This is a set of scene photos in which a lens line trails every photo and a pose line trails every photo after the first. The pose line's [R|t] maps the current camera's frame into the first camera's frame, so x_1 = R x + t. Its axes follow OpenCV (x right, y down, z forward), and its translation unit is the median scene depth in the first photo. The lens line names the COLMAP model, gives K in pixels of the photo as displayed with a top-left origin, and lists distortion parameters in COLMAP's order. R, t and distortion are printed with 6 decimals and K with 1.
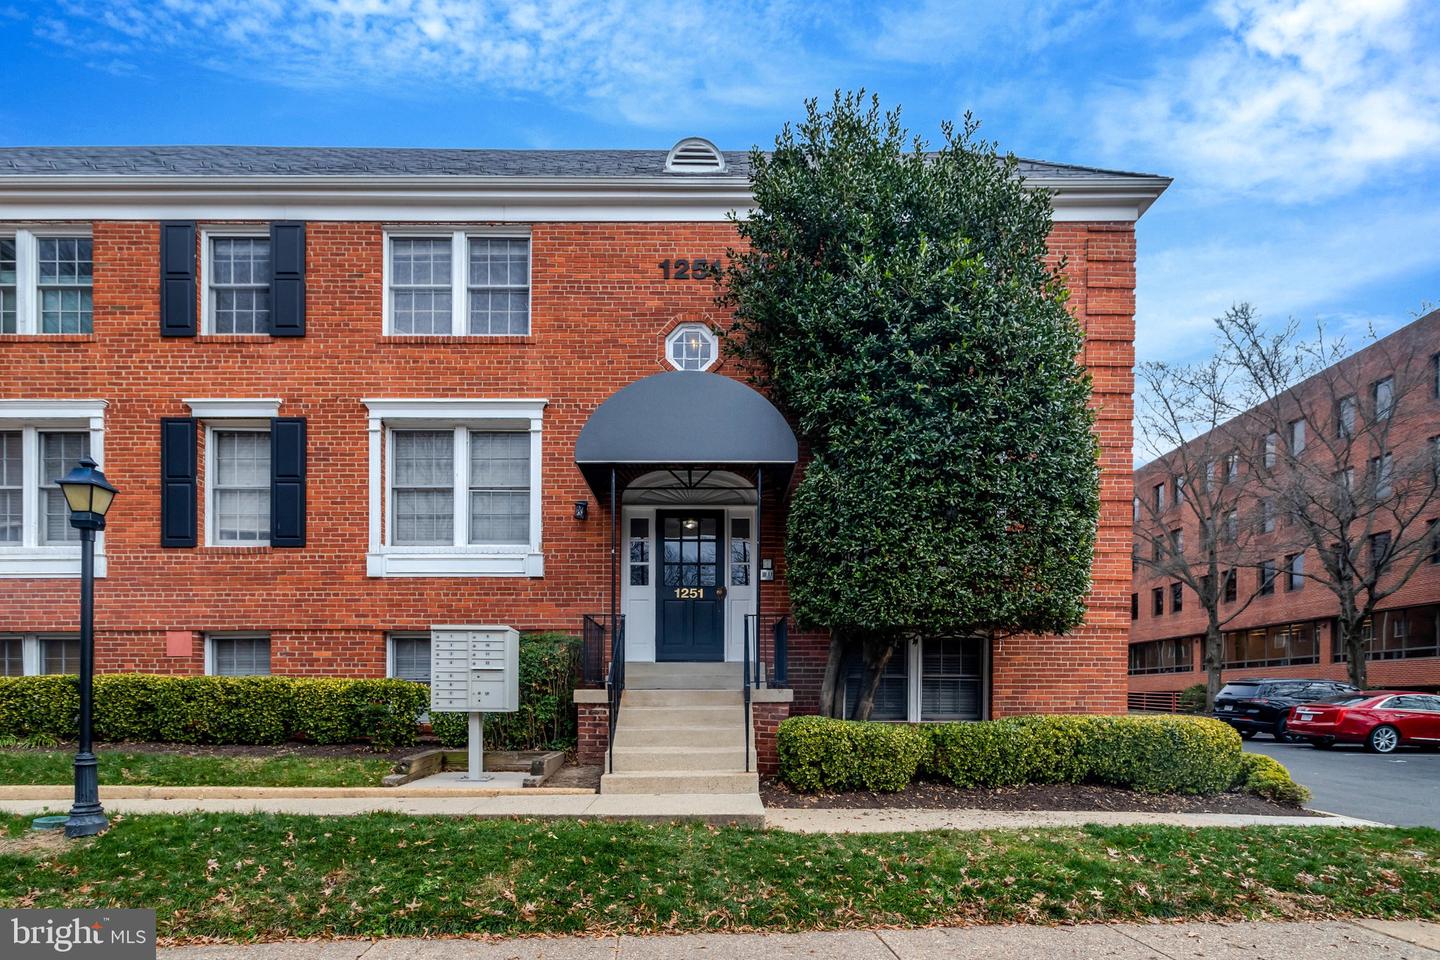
lens RADIAL K [[711.1, 0, 735.2], [0, 711.1, 488.9], [0, 0, 1]] dist [0.003045, 0.000867]
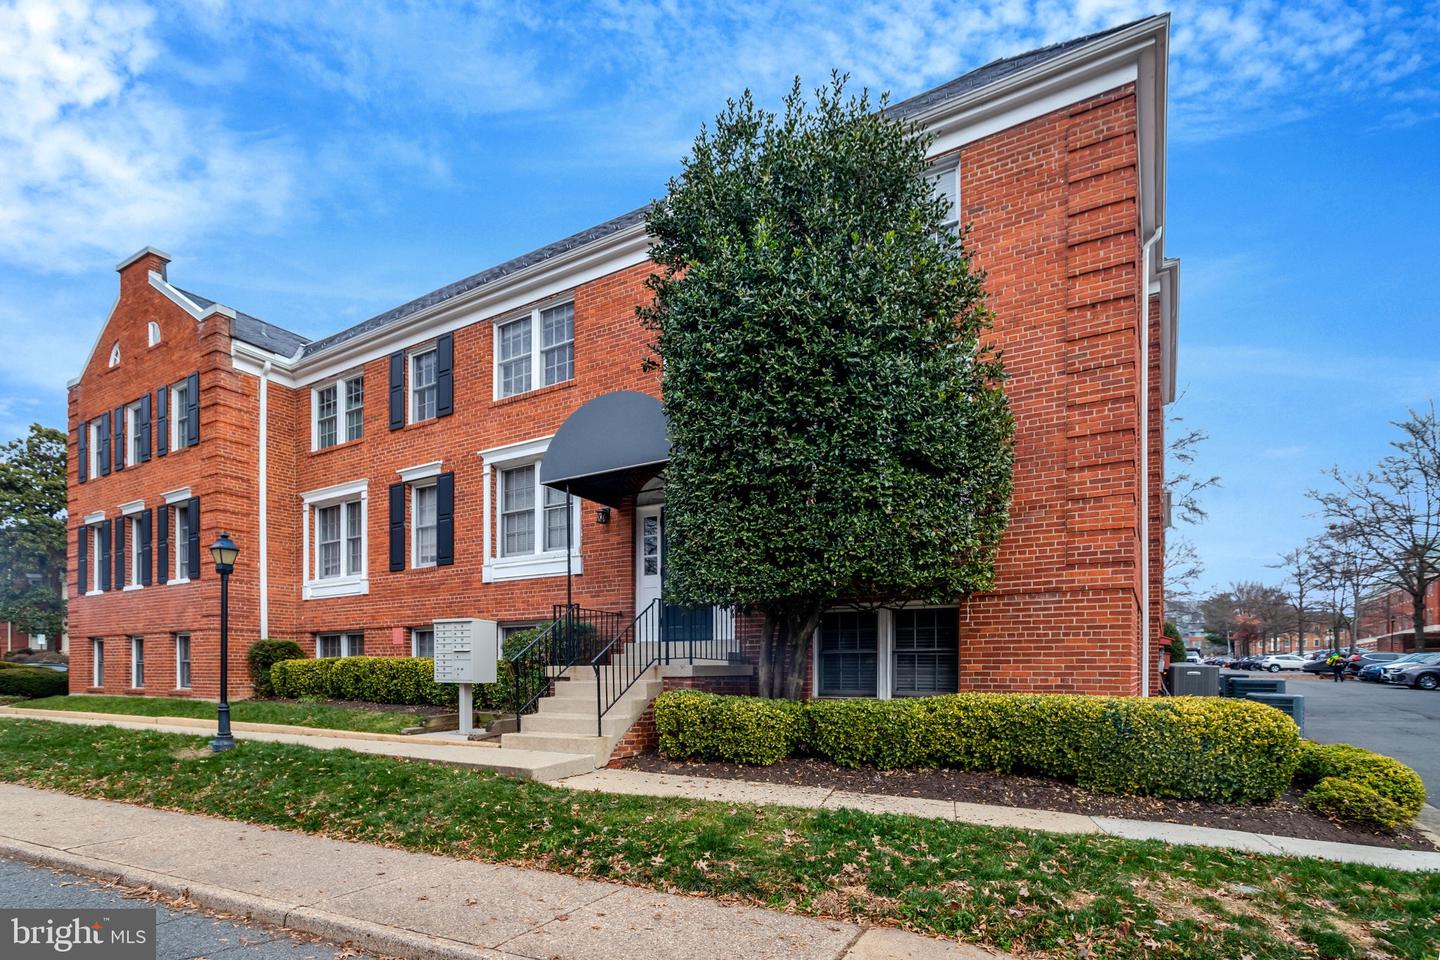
lens RADIAL K [[699.0, 0, 718.6], [0, 699.0, 448.4], [0, 0, 1]] dist [-0.000320, 0.000213]
pose [[0.851224, -0.159192, -0.500075, 0.566249], [0.145045, 0.987131, -0.067344, 0.025021], [0.504360, -0.015209, 0.863360, 0.079089]]
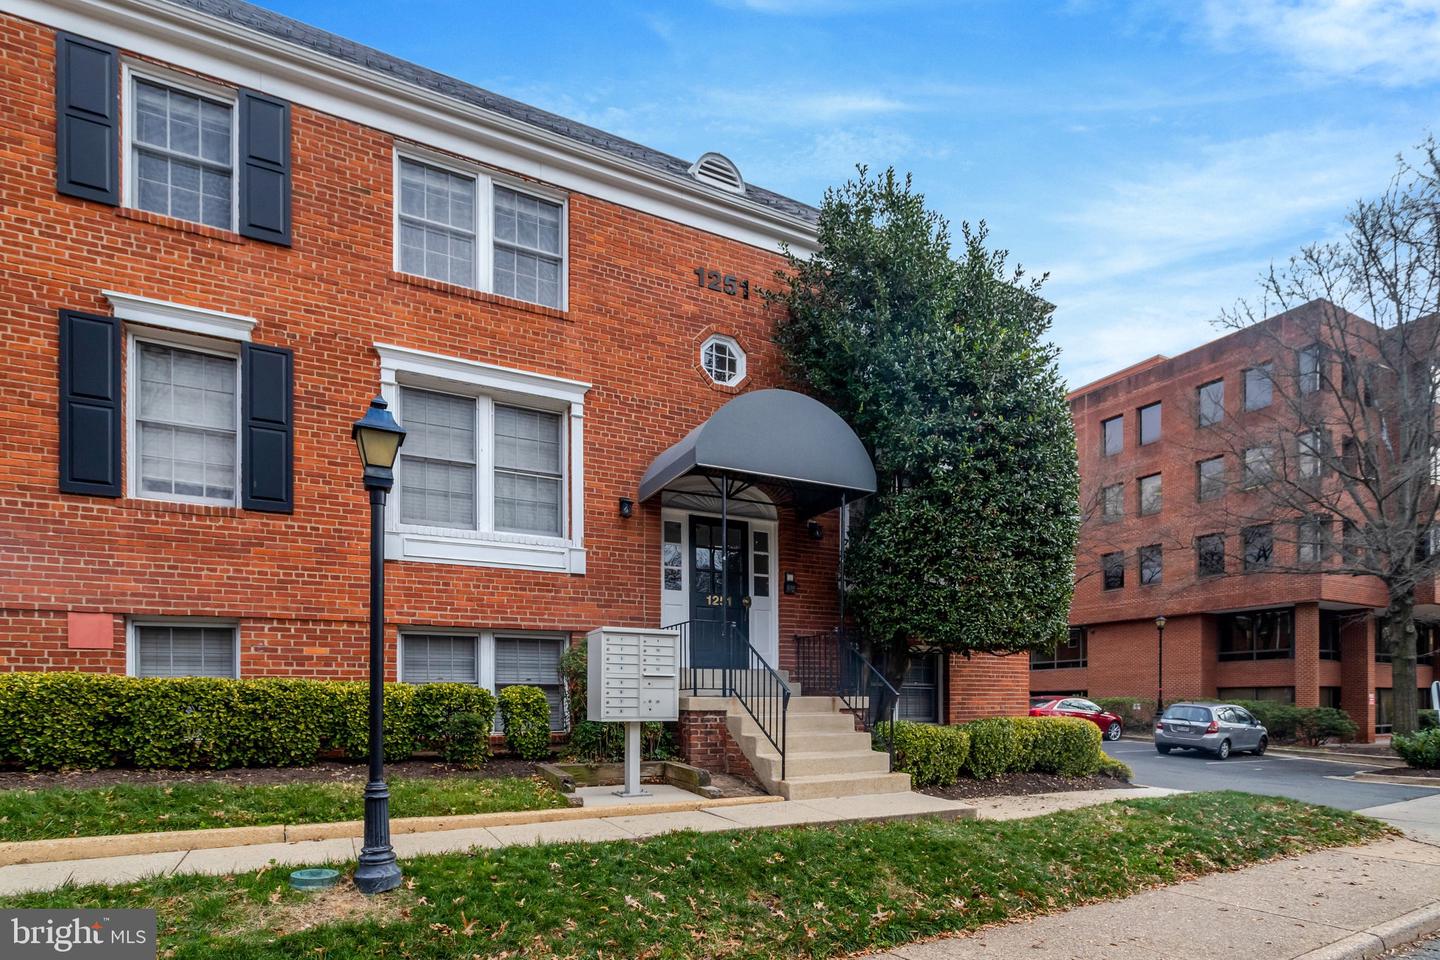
lens RADIAL K [[707.9, 0, 720.0], [0, 707.9, 480.0], [0, 0, 1]] dist [0.002161, 0.000649]
pose [[0.896702, 0.130789, 0.422871, -0.516931], [-0.124081, 0.991319, -0.043488, 0.019179], [-0.424888, -0.013475, 0.905146, 0.085378]]
